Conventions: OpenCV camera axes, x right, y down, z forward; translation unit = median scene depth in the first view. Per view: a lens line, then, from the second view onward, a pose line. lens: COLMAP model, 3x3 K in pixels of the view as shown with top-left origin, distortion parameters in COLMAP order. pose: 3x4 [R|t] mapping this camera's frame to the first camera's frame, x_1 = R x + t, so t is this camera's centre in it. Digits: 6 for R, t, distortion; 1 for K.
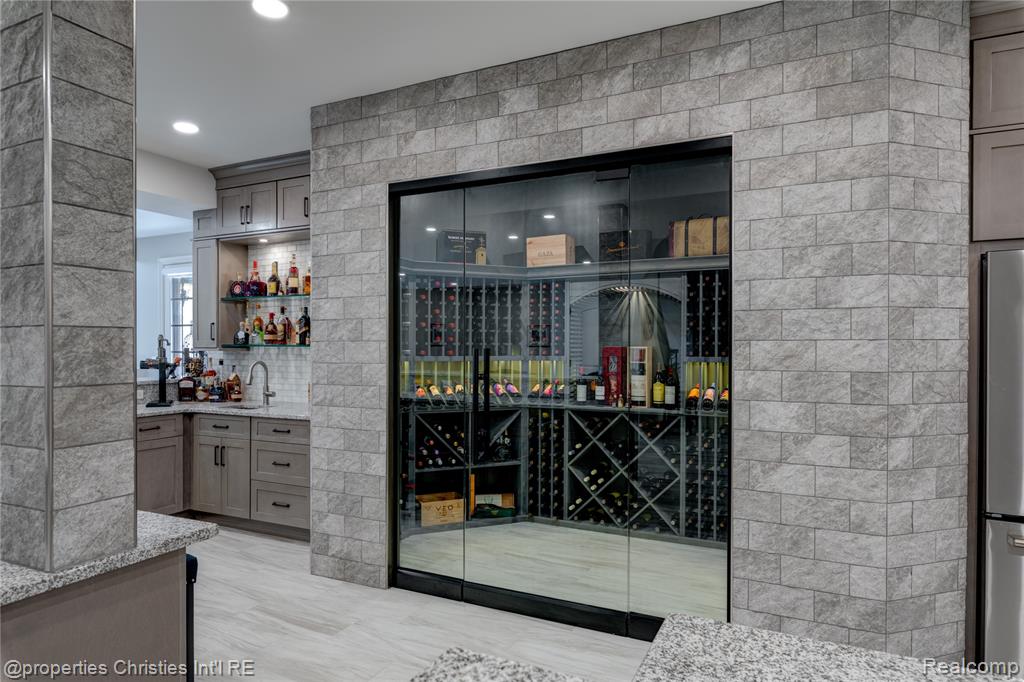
lens RADIAL K [[607.7, 0, 516.0], [0, 607.7, 350.3], [0, 0, 1]] dist [-0.001718, 0.000088]
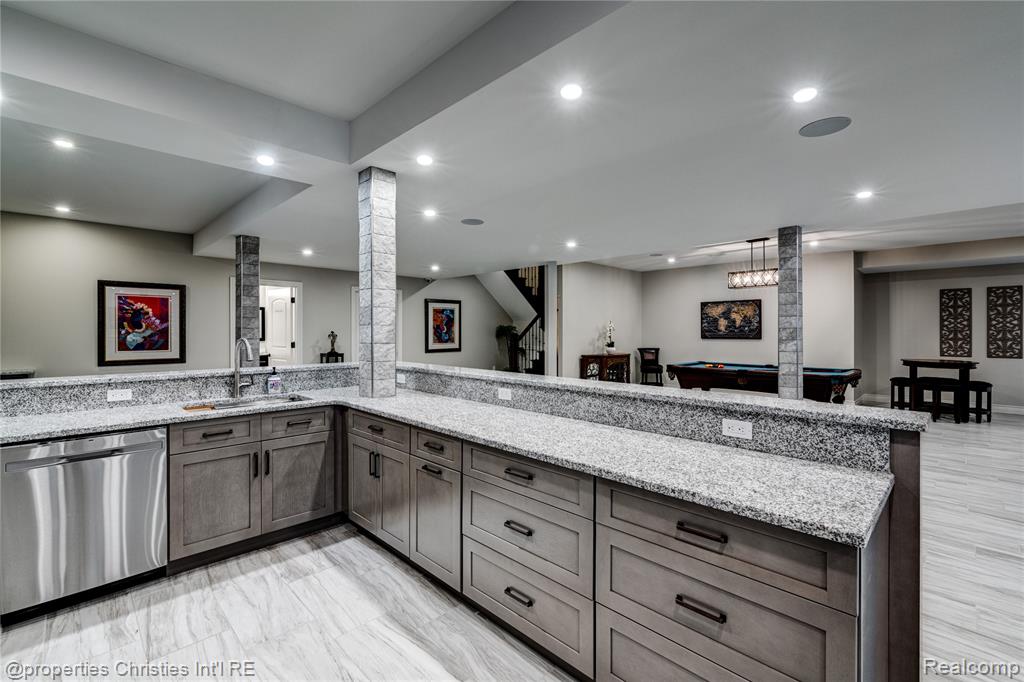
lens RADIAL K [[447.1, 0, 508.0], [0, 447.1, 332.7], [0, 0, 1]] dist [0.004925, 0.000137]
pose [[-0.944515, -0.004530, 0.328437, 0.148941], [-0.001726, 0.999960, 0.008828, -0.002501], [-0.328464, 0.007772, -0.944485, 0.486661]]
